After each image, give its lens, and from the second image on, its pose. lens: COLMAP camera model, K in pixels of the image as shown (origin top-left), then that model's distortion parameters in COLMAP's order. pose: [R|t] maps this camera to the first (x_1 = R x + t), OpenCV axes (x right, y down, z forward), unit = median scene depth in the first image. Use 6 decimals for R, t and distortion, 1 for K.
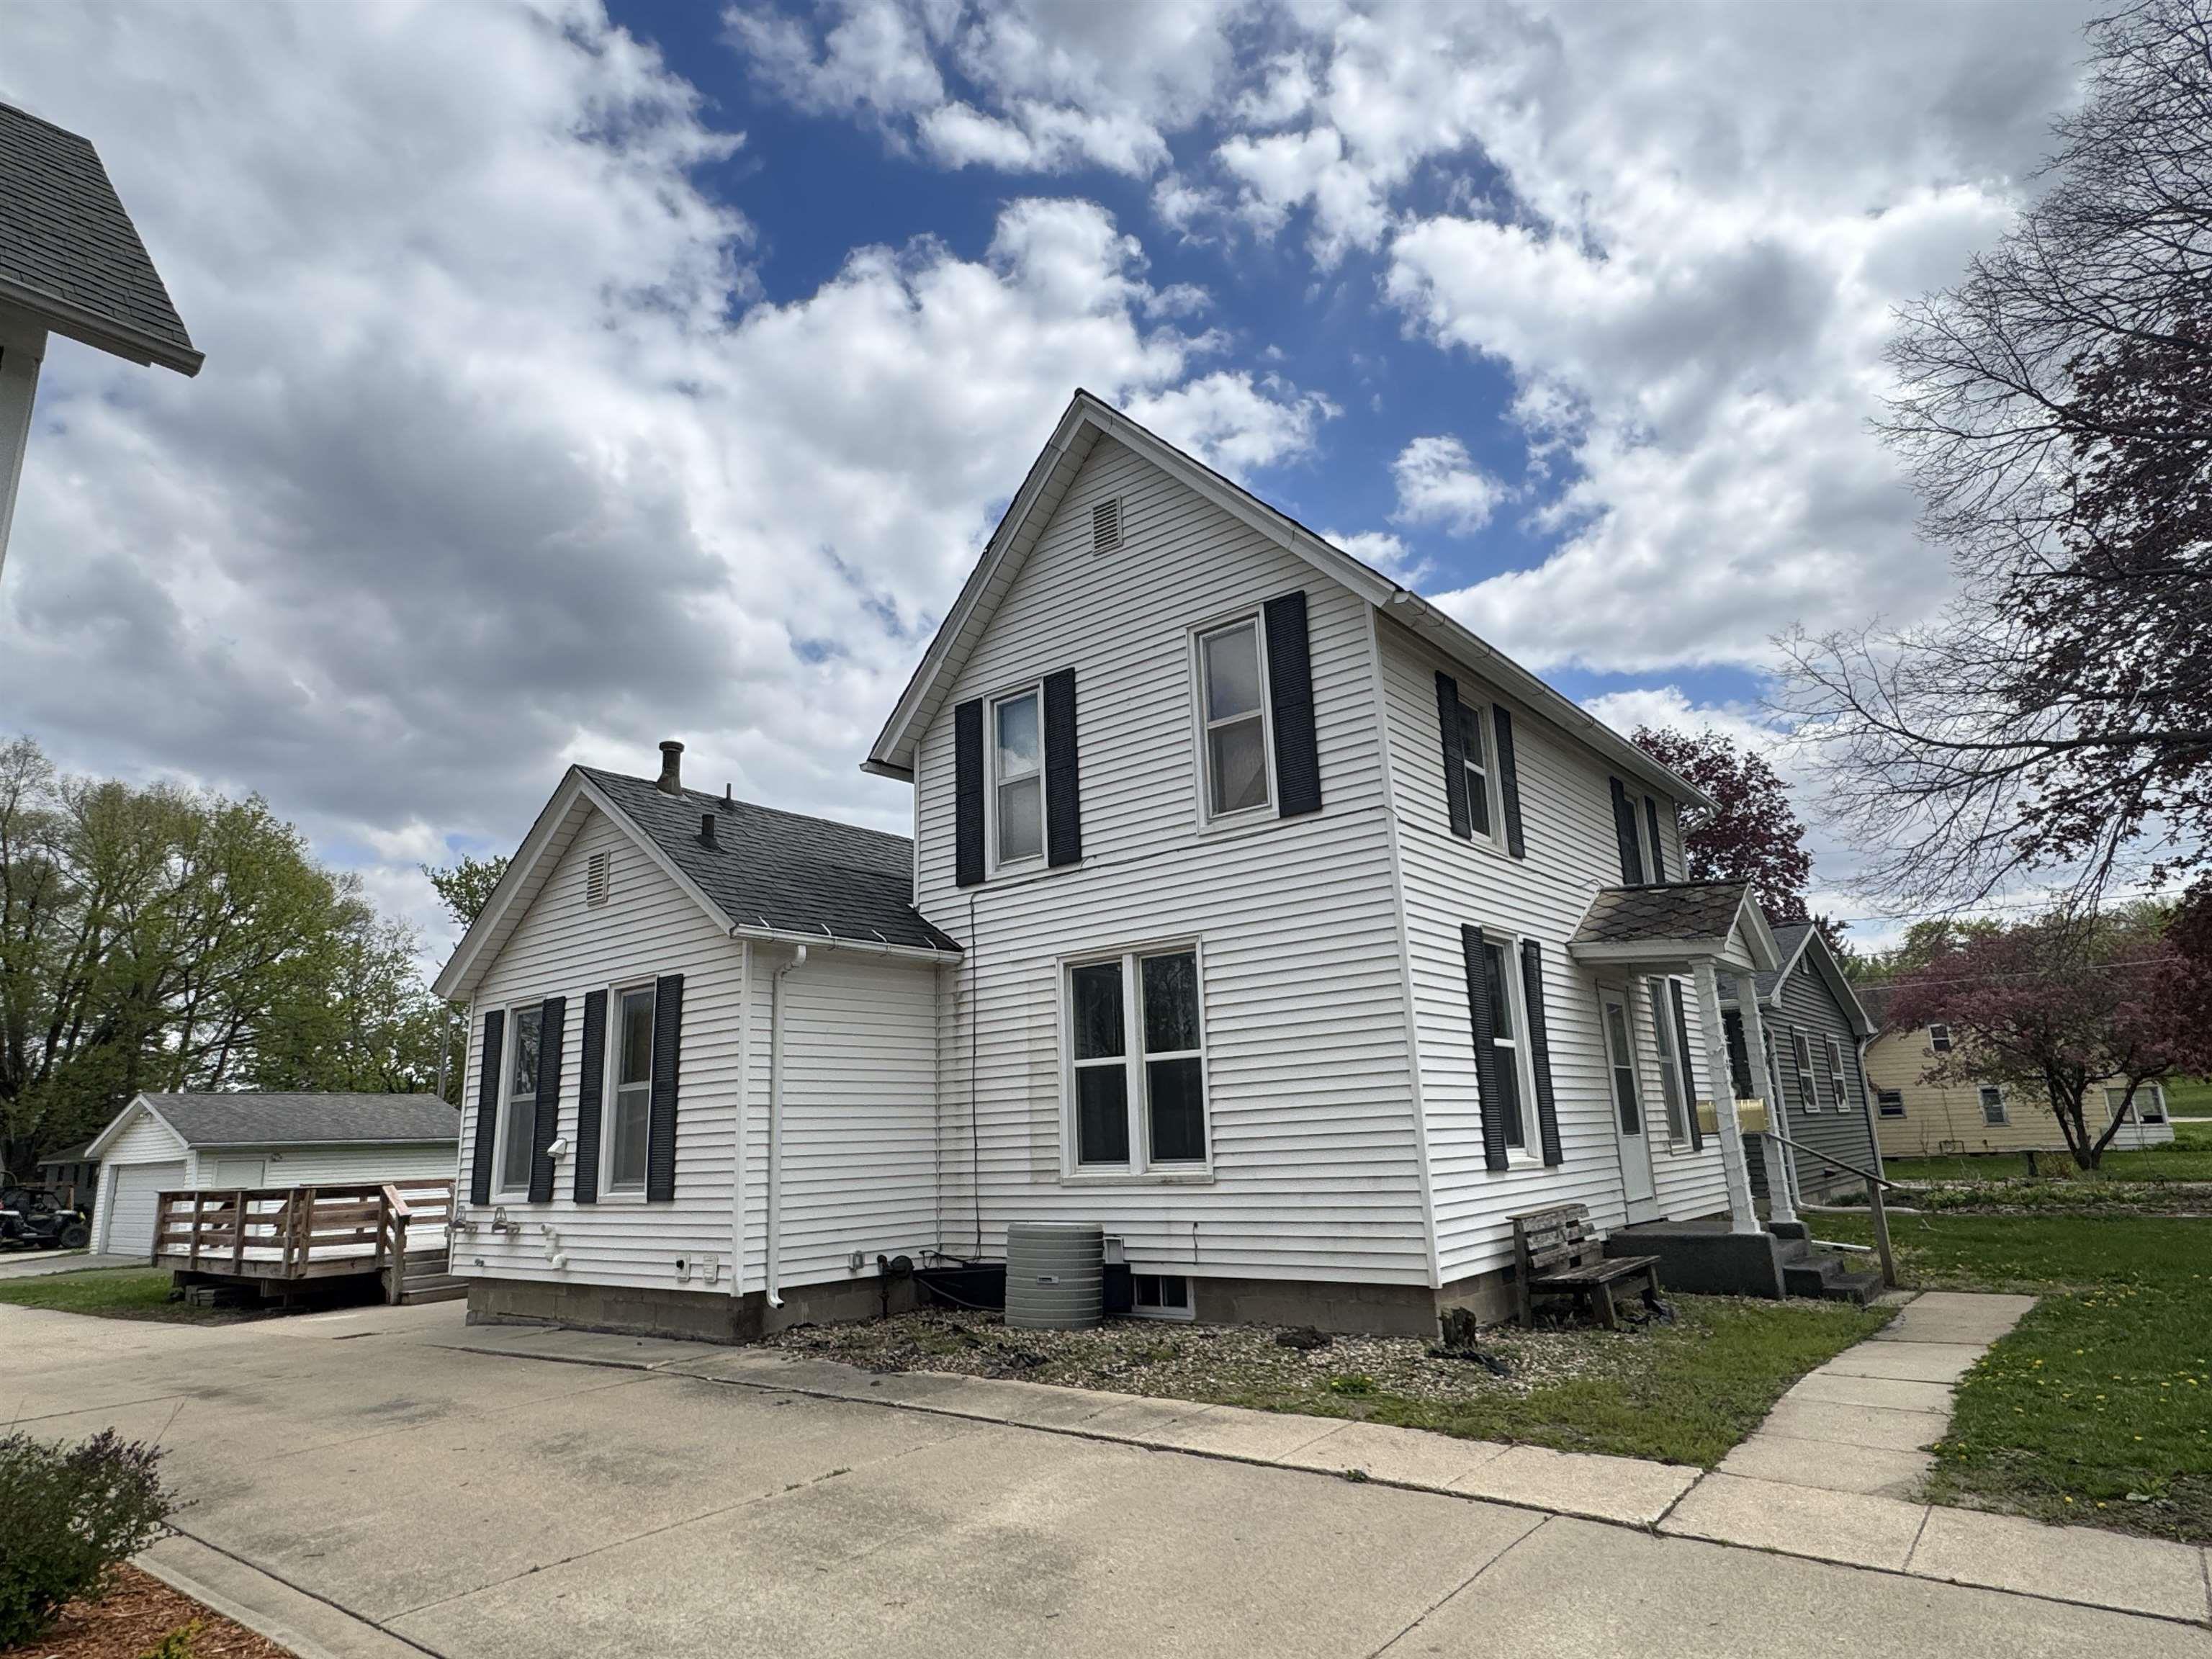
lens RADIAL K [[1272.1, 0, 1093.5], [0, 1272.1, 818.6], [0, 0, 1]] dist [-0.000893, -0.000823]
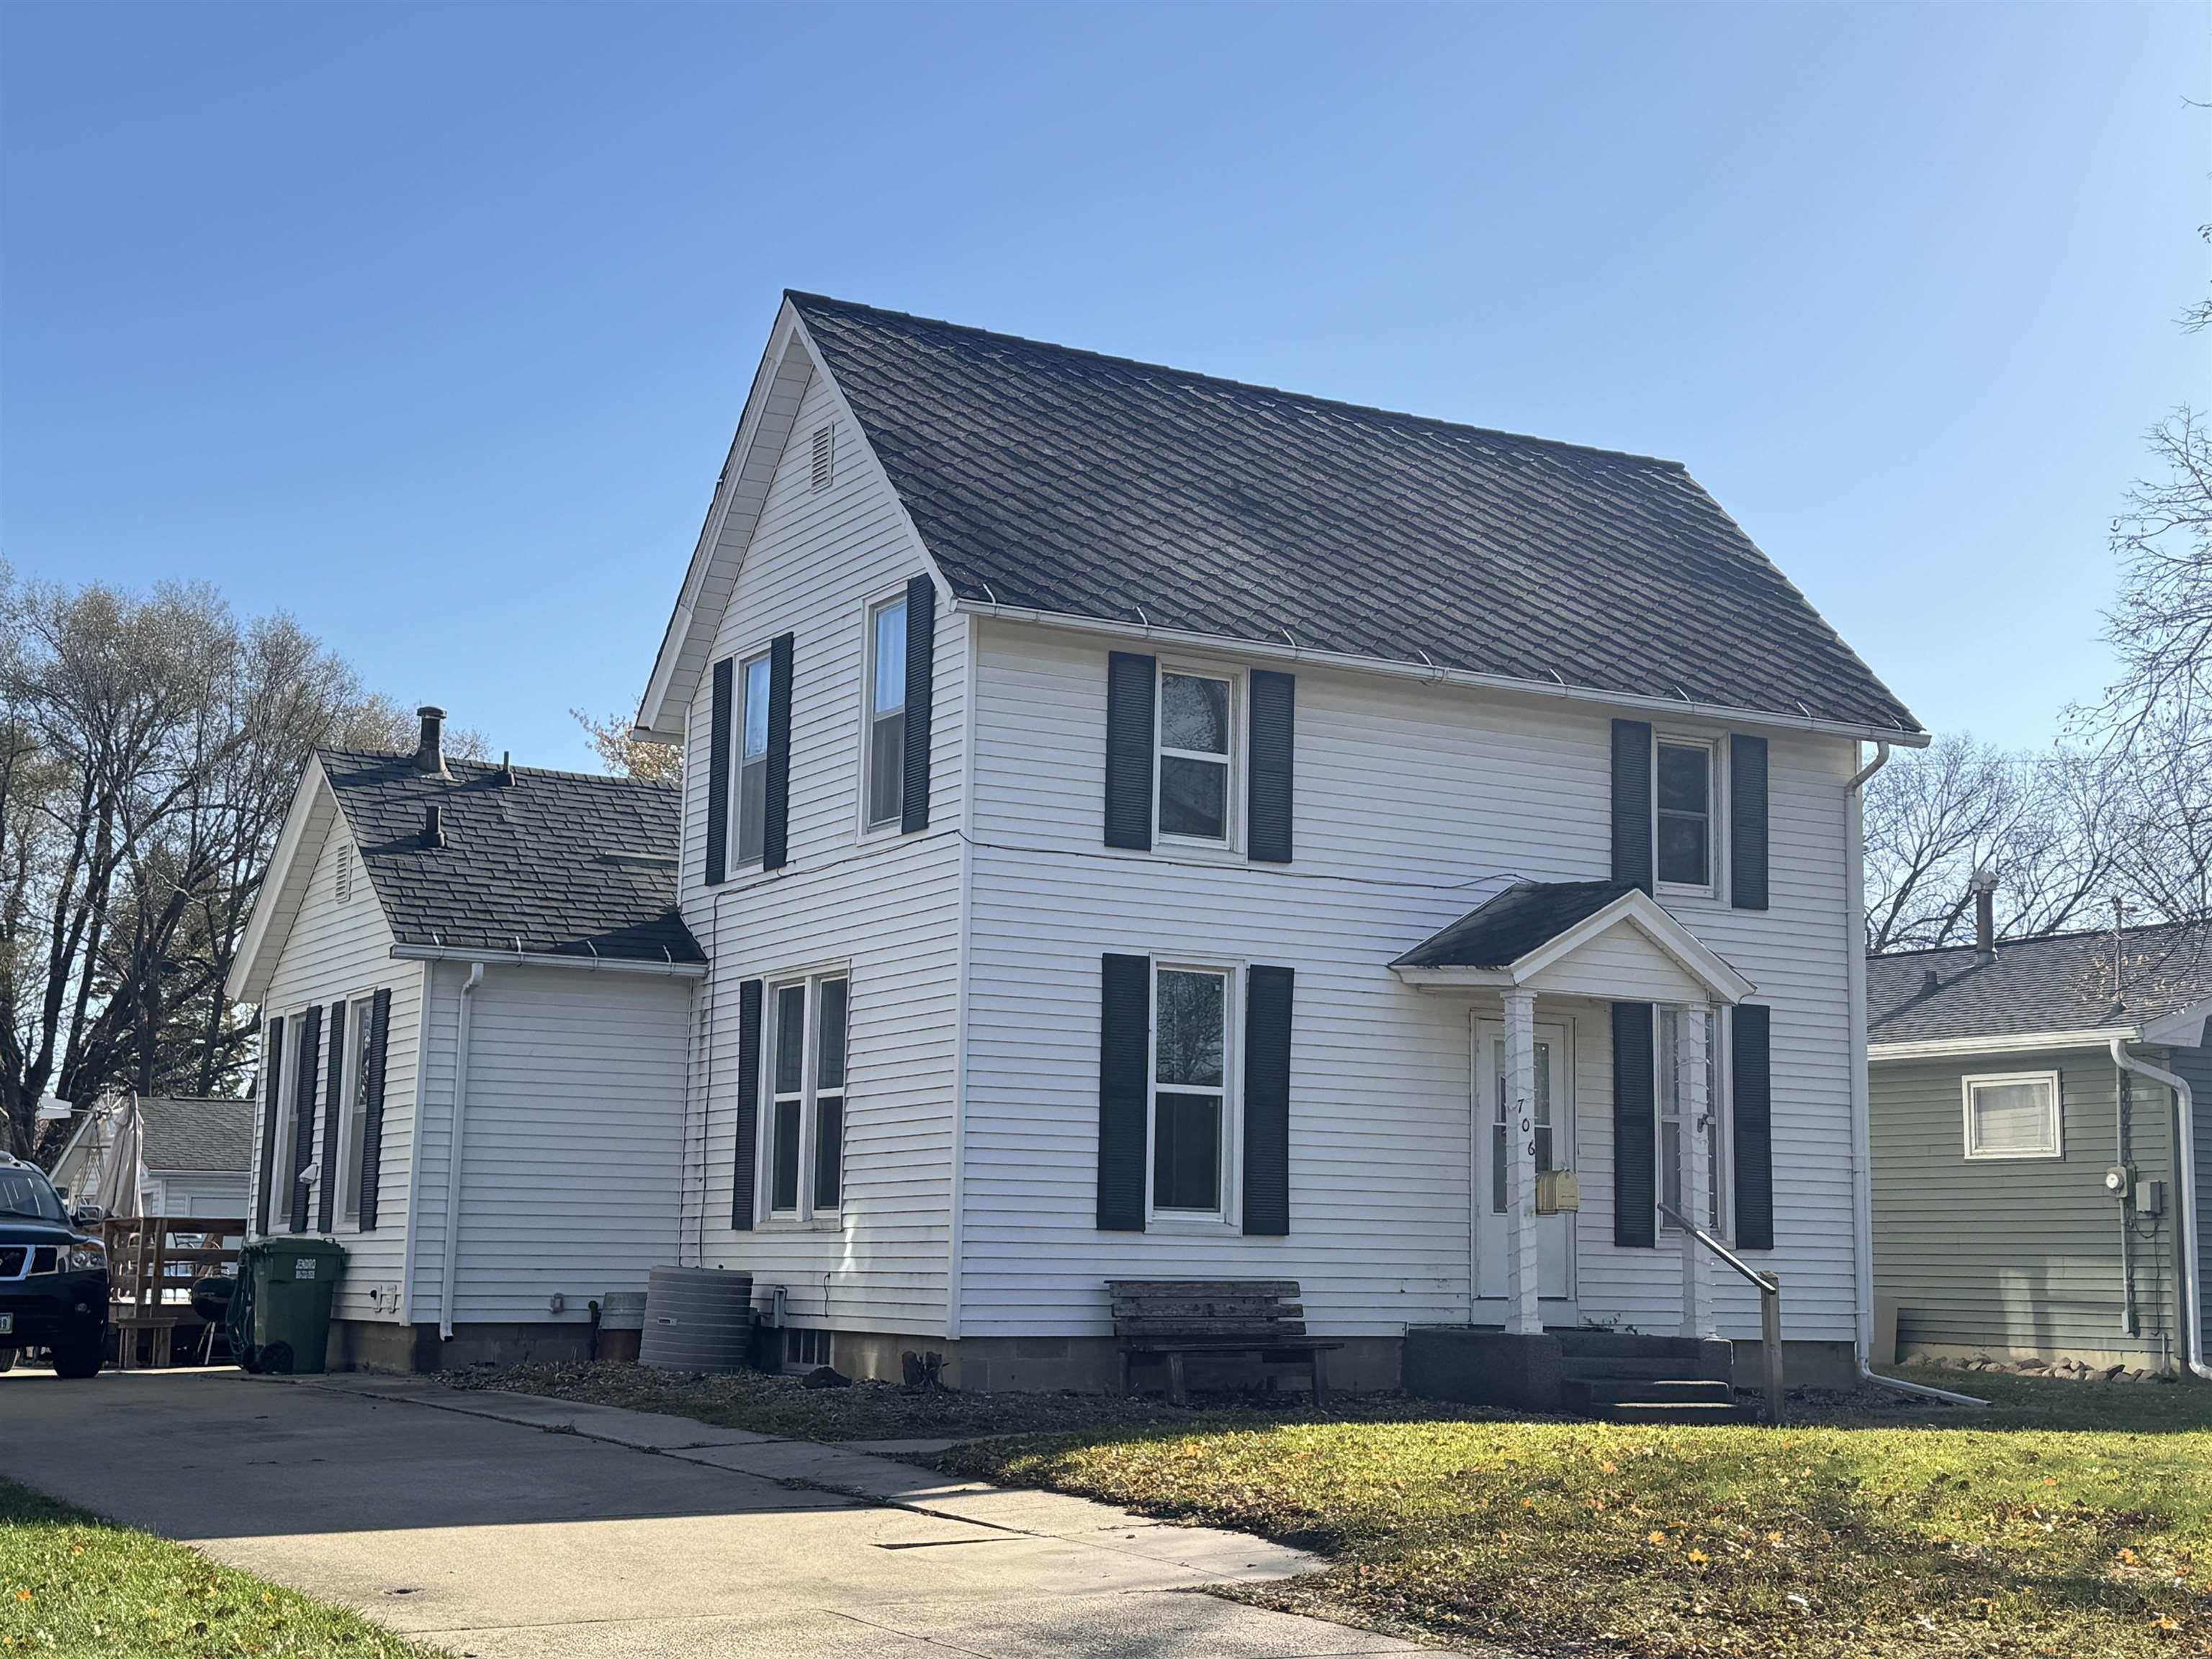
lens RADIAL K [[2878.4, 0, 1112.8], [0, 2878.4, 831.6], [0, 0, 1]] dist [0.154055, 0.000000]
pose [[0.935410, -0.000431, -0.353566, 0.866269], [0.037963, 0.994341, 0.099224, -0.170763], [0.351522, -0.106238, 0.930132, -0.720082]]
